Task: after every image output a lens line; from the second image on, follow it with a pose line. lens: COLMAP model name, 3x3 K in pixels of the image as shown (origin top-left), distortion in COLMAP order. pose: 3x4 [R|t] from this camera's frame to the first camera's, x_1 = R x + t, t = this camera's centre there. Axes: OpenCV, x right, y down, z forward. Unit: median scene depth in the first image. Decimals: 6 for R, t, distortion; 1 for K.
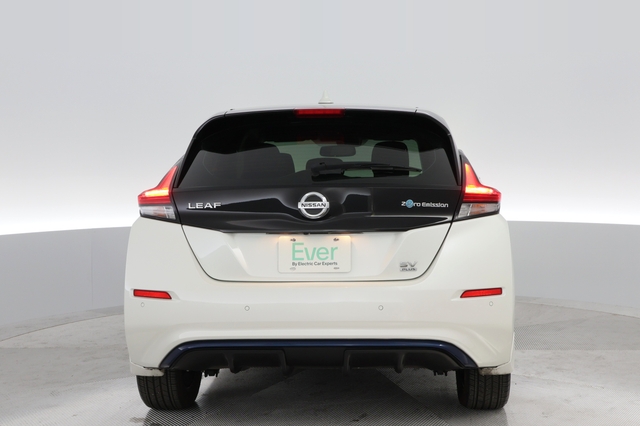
lens RADIAL K [[534.8, 0, 320.1], [0, 534.8, 212.6], [0, 0, 1]] dist [0.002239, 0.001492]
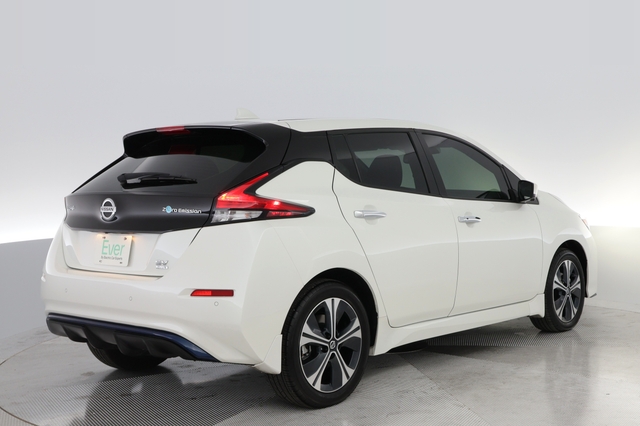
lens RADIAL K [[534.8, 0, 320.0], [0, 534.8, 215.1], [0, 0, 1]] dist [0.002239, 0.001492]
pose [[0.905450, 0.021031, -0.423932, 0.932045], [-0.013057, 0.999679, 0.021706, -0.033630], [0.424252, -0.014118, 0.905434, 0.110944]]
